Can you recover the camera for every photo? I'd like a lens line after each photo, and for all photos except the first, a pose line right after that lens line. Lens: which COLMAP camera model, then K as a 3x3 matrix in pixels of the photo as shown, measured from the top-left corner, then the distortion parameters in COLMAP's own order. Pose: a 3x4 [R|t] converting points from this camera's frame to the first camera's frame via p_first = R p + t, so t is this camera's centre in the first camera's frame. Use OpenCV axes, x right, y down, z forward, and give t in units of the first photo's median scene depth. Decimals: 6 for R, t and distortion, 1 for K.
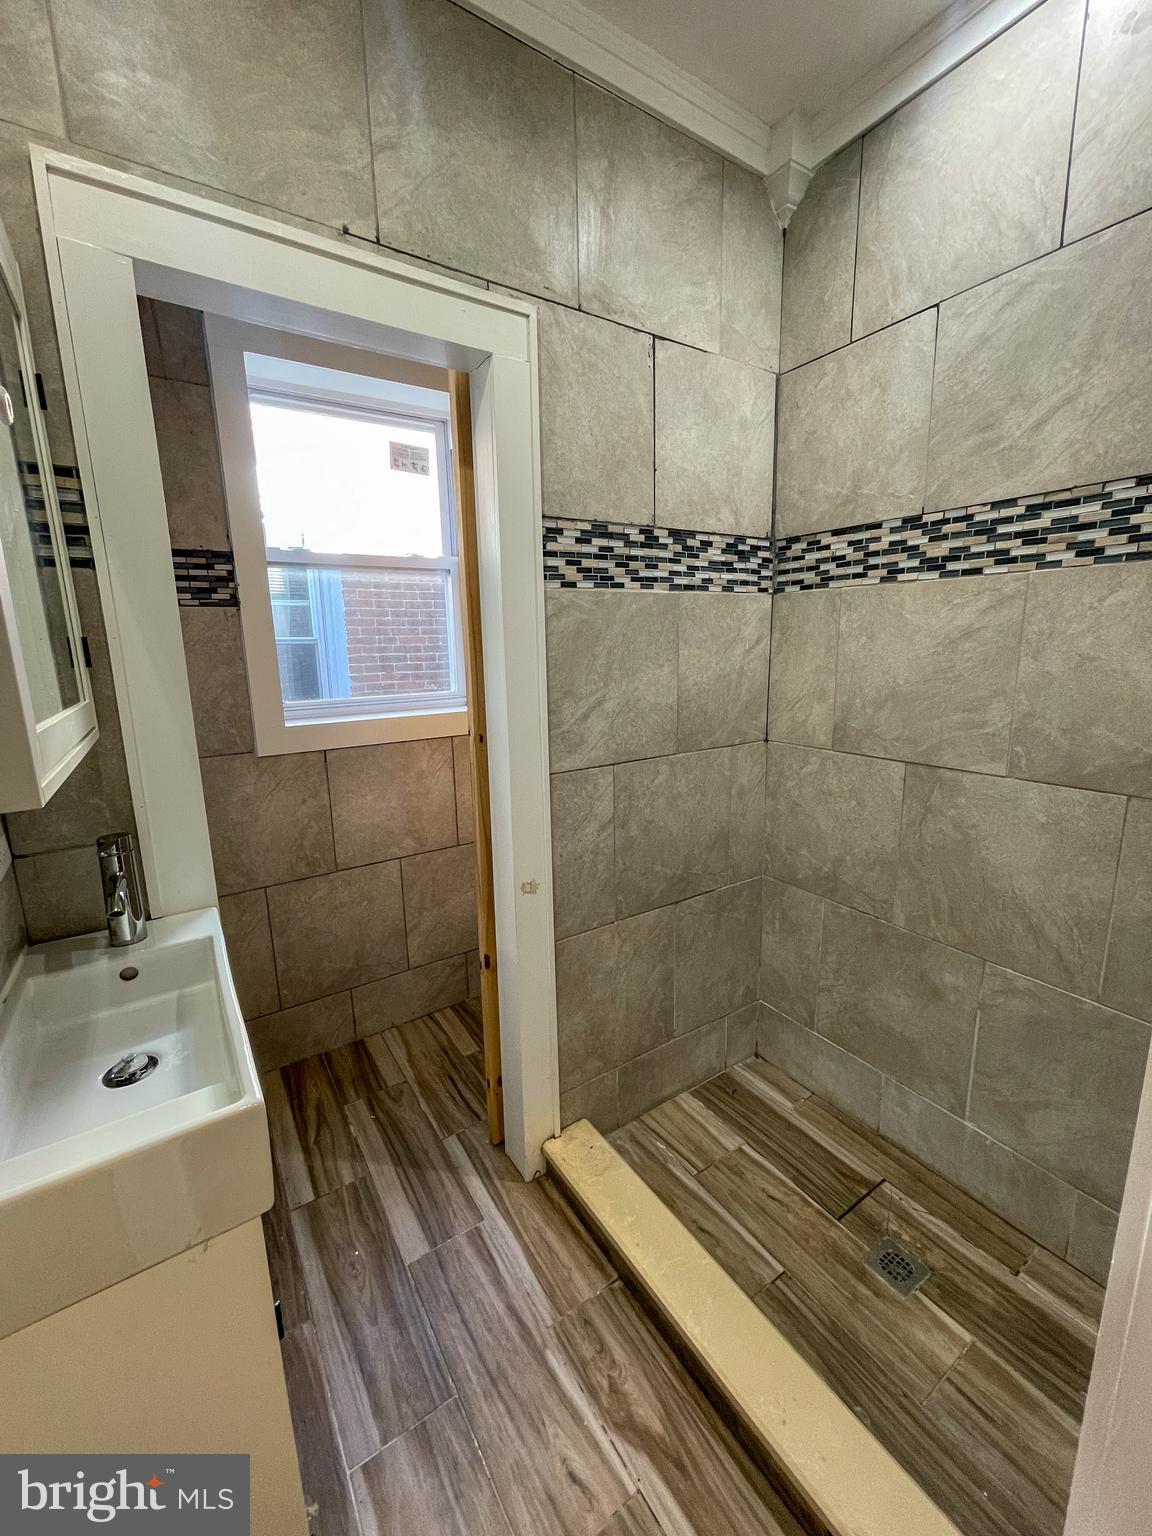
lens RADIAL K [[620.6, 0, 577.0], [0, 620.6, 758.2], [0, 0, 1]] dist [0.001195, -0.000016]
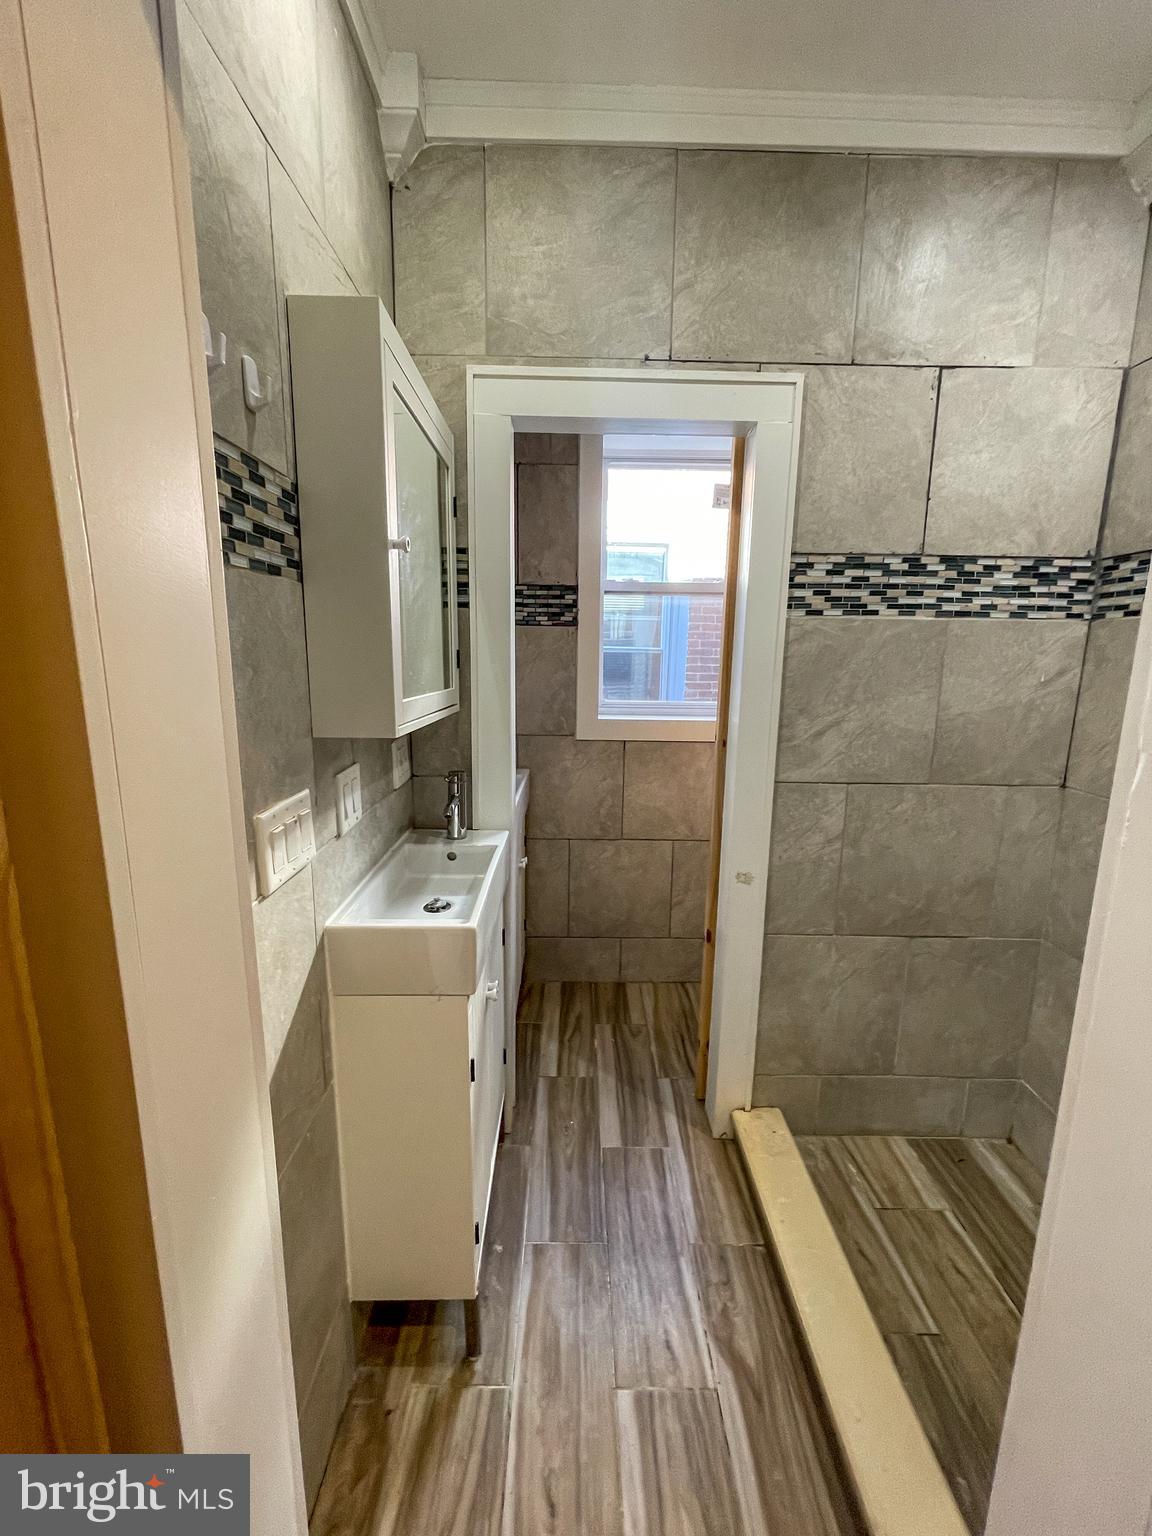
lens RADIAL K [[620.6, 0, 577.0], [0, 620.6, 758.2], [0, 0, 1]] dist [0.001195, -0.000016]
pose [[0.834426, 0.128477, -0.535935, 0.231580], [-0.136468, 0.990331, 0.024932, 0.004454], [0.533956, 0.052334, 0.843891, -0.124212]]
